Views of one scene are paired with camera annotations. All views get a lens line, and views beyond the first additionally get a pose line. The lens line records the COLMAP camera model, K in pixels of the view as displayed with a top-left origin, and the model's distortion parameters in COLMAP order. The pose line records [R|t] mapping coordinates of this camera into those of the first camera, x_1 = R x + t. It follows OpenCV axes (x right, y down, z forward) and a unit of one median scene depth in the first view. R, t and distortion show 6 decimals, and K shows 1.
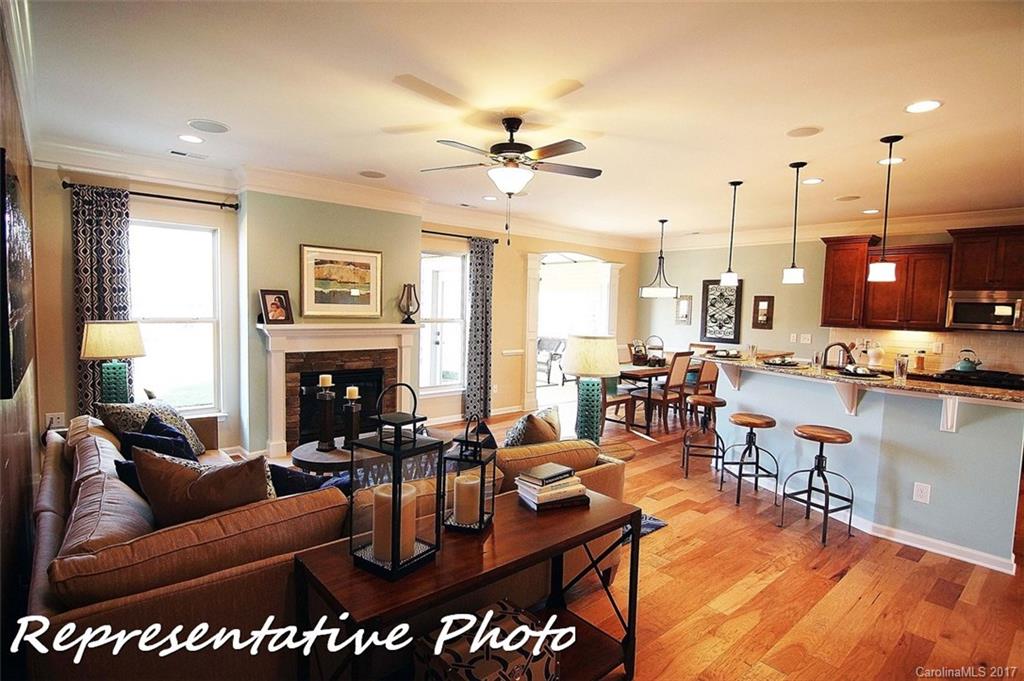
lens RADIAL K [[519.2, 0, 509.0], [0, 519.2, 339.6], [0, 0, 1]] dist [-0.003537, -0.000682]
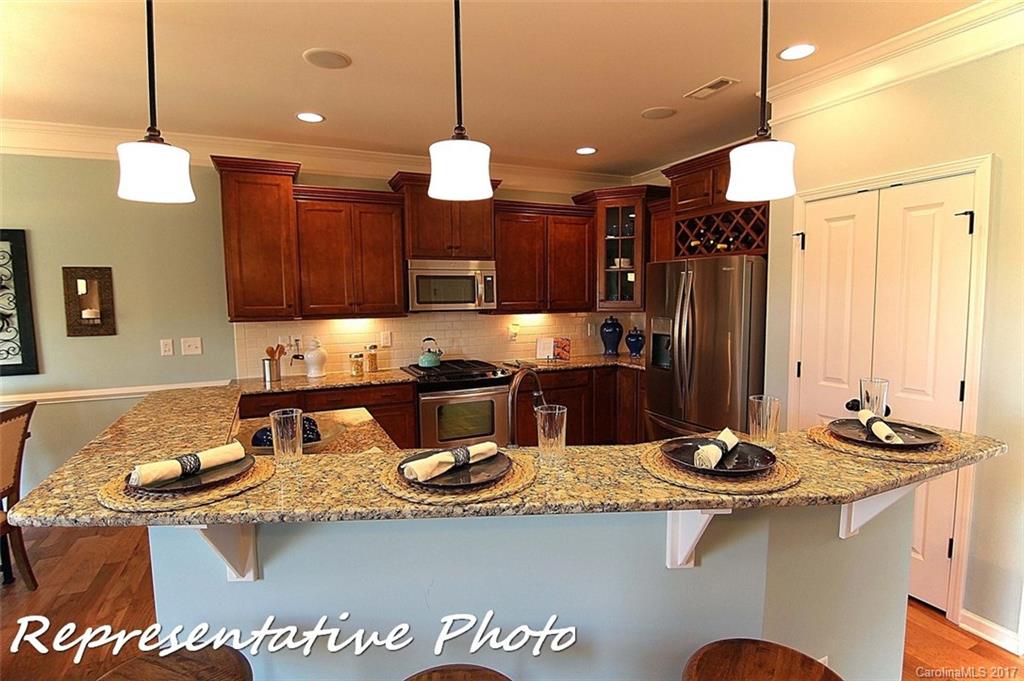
lens RADIAL K [[519.2, 0, 508.5], [0, 519.2, 343.3], [0, 0, 1]] dist [-0.003537, -0.000682]
pose [[0.301267, -0.116192, 0.946434, 0.170087], [0.086496, 0.991786, 0.094227, -0.029602], [-0.949609, 0.053475, 0.308843, 0.560766]]
